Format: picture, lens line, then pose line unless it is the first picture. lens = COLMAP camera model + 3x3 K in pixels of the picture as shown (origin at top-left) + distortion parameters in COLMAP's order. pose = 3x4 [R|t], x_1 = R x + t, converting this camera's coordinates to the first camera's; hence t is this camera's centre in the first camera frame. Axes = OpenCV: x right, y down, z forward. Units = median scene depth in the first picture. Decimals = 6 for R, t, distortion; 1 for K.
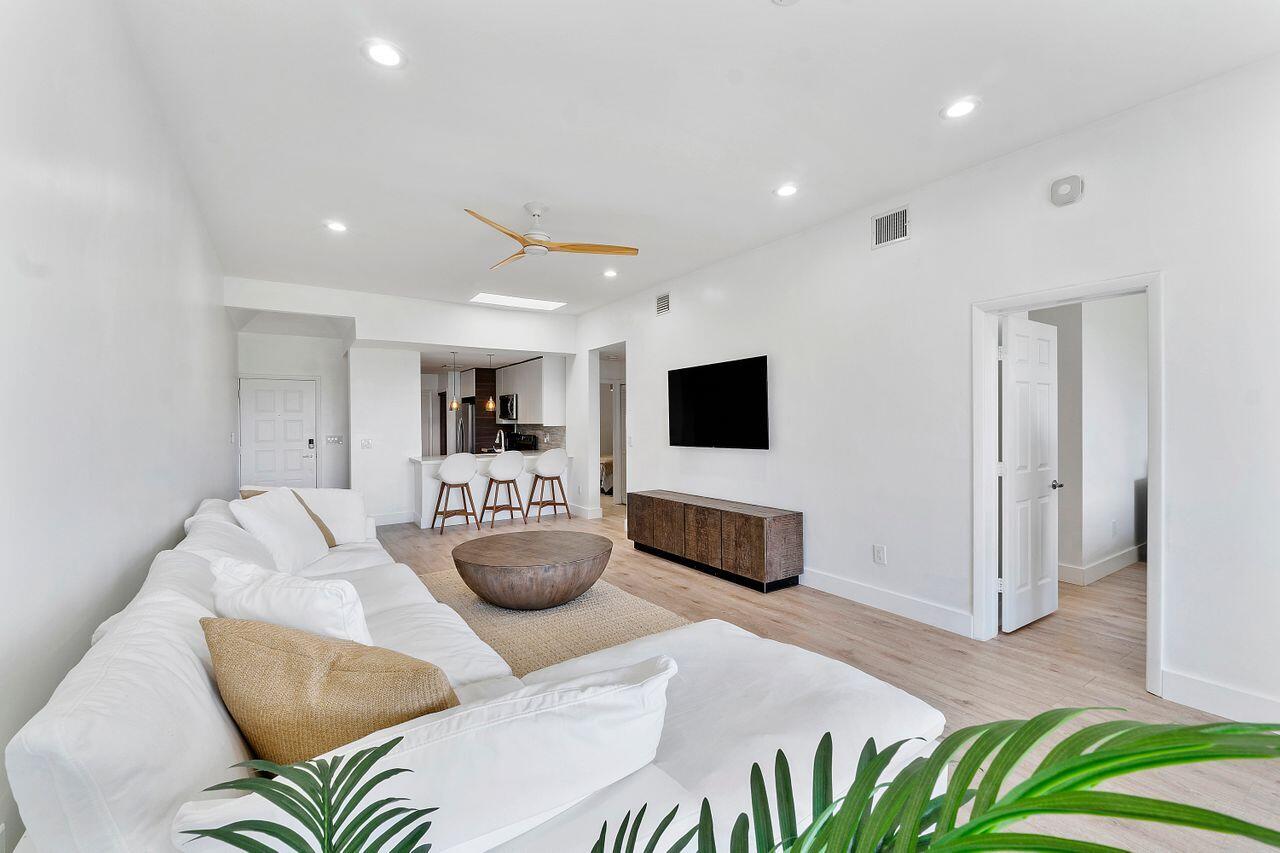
lens RADIAL K [[534.8, 0, 640.3], [0, 534.8, 422.8], [0, 0, 1]] dist [-0.004952, -0.000974]
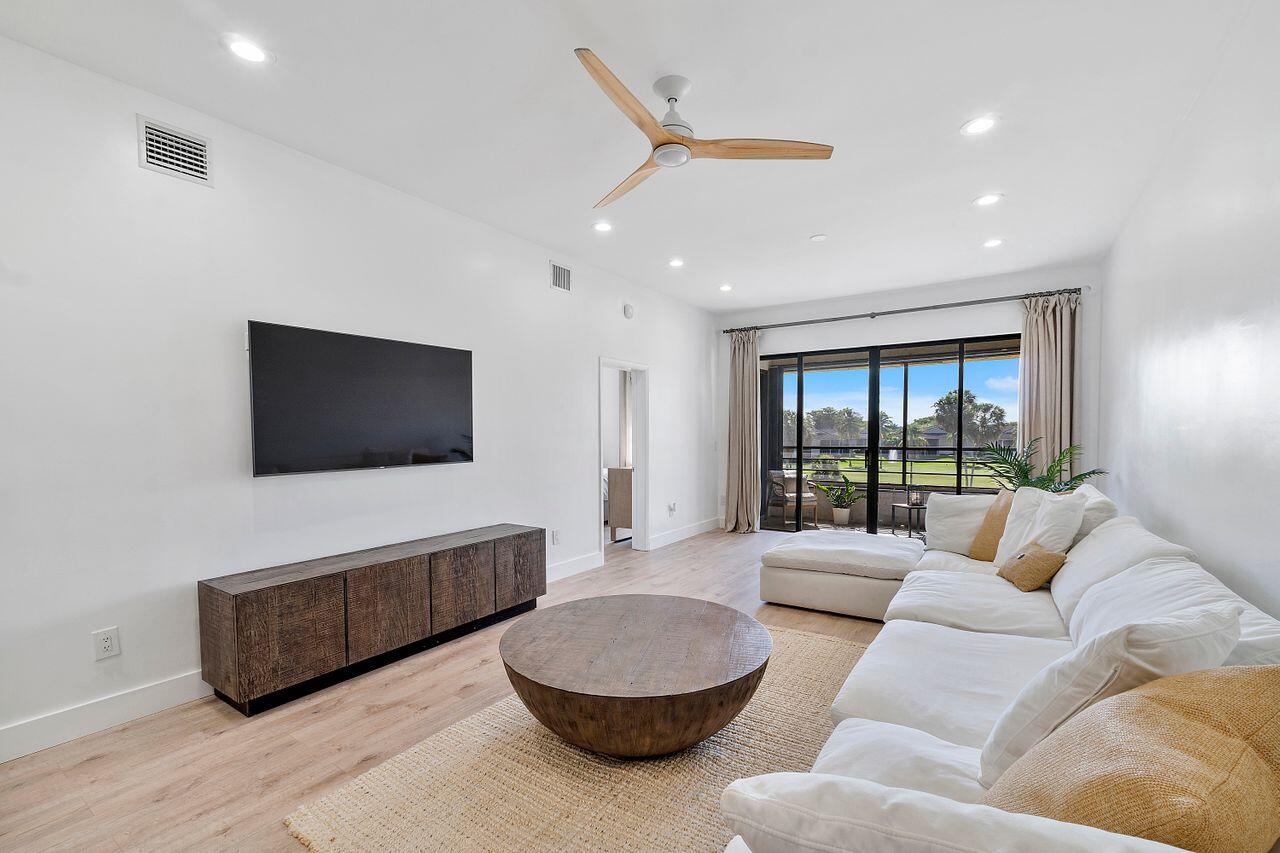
lens RADIAL K [[582.6, 0, 638.8], [0, 582.6, 438.6], [0, 0, 1]] dist [0.000150, -0.000041]
pose [[-0.405548, -0.011411, 0.914003, -0.676373], [-0.003539, 0.999934, 0.010913, 0.001757], [-0.914067, 0.001191, -0.405562, 1.067308]]
